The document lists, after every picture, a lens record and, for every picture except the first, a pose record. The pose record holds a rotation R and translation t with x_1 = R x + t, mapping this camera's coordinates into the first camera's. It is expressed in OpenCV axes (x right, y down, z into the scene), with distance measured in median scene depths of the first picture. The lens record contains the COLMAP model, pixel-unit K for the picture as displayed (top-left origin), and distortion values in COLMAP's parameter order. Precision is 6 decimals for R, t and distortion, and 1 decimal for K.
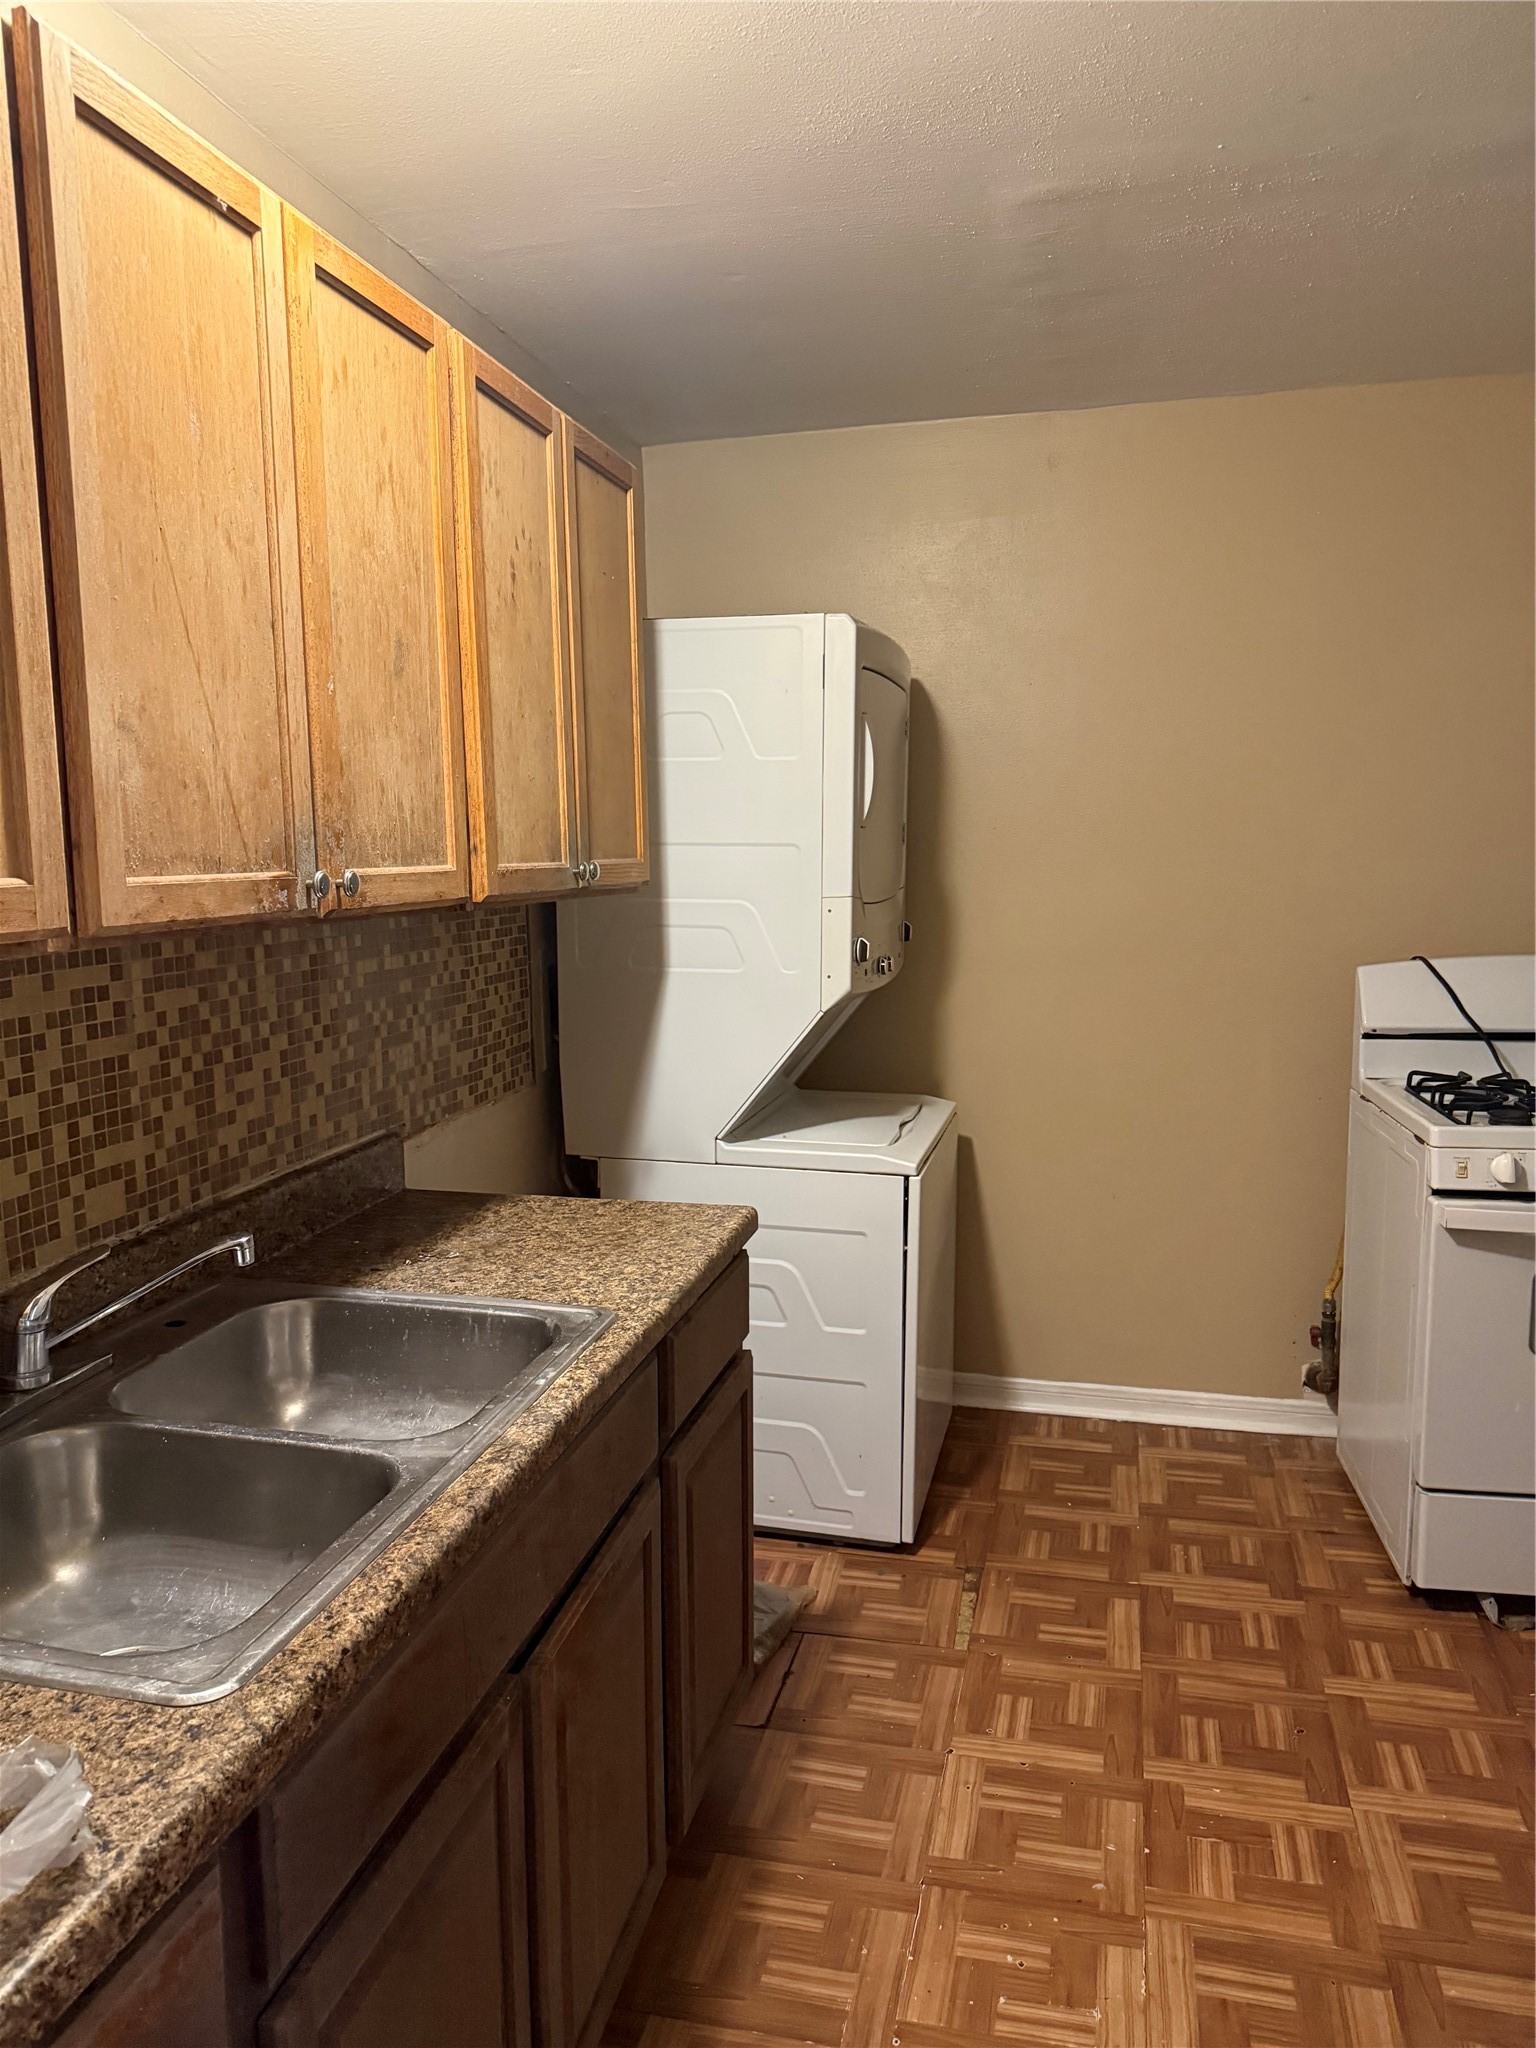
lens RADIAL K [[1482.8, 0, 777.4], [0, 1482.8, 1004.0], [0, 0, 1]] dist [-0.000994, -0.016158]
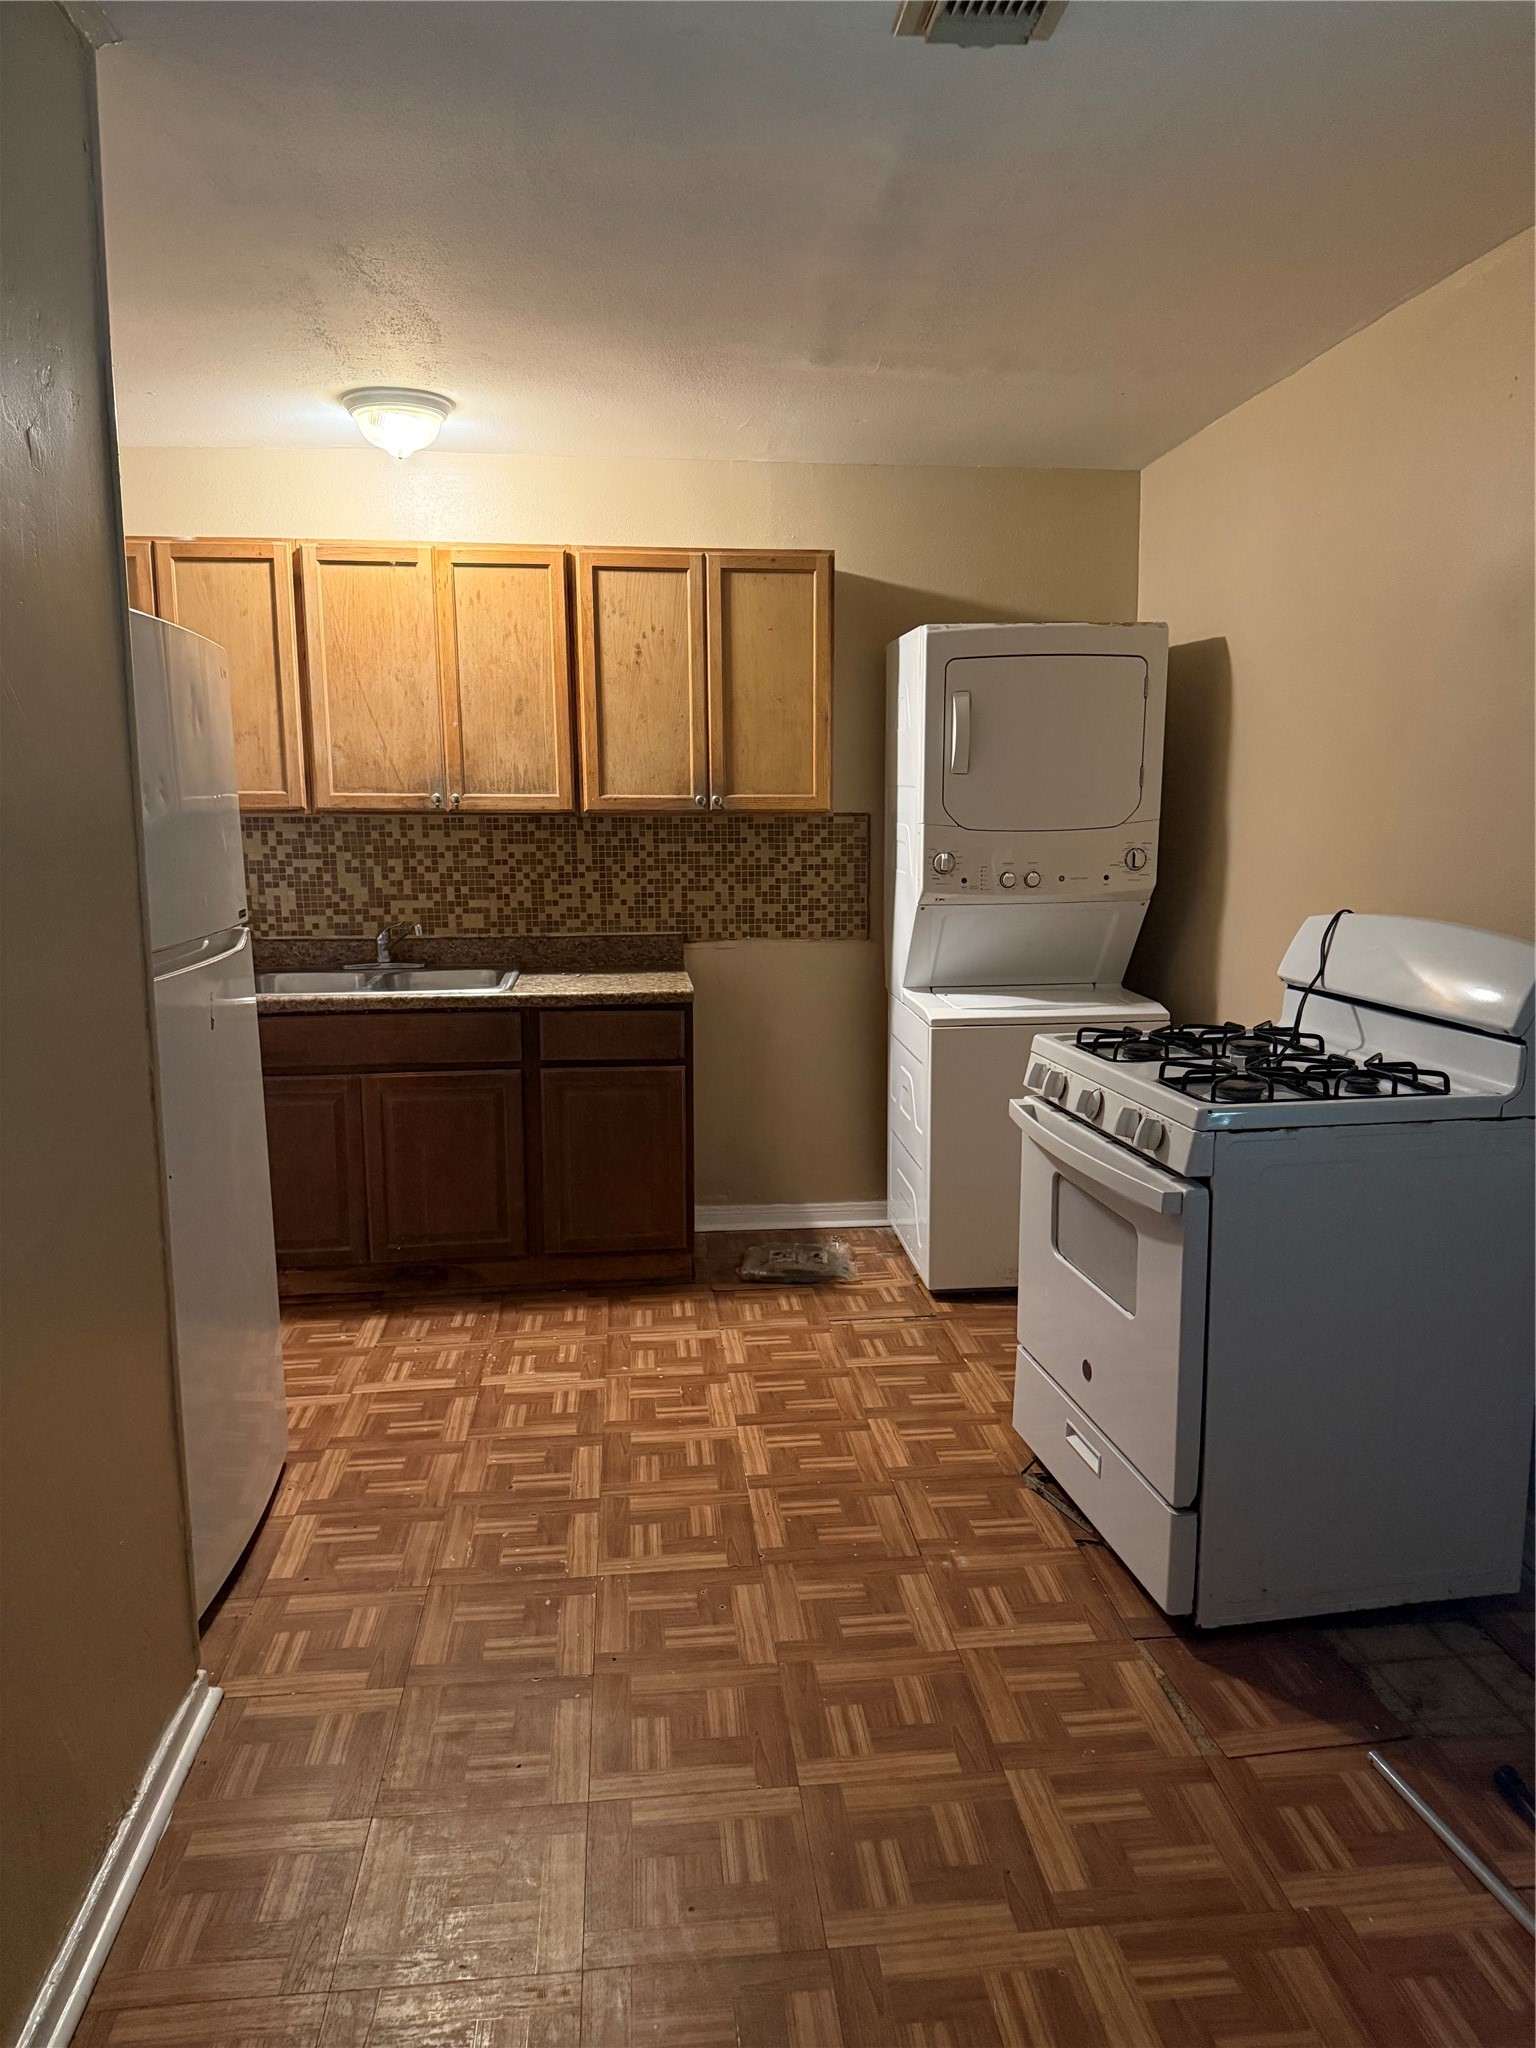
lens RADIAL K [[1482.8, 0, 783.7], [0, 1482.8, 1034.1], [0, 0, 1]] dist [-0.000994, -0.016158]
pose [[0.323168, 0.157603, -0.933126, 1.998476], [-0.111750, 0.985491, 0.127746, -0.059726], [0.939720, 0.062993, 0.336091, 0.576813]]
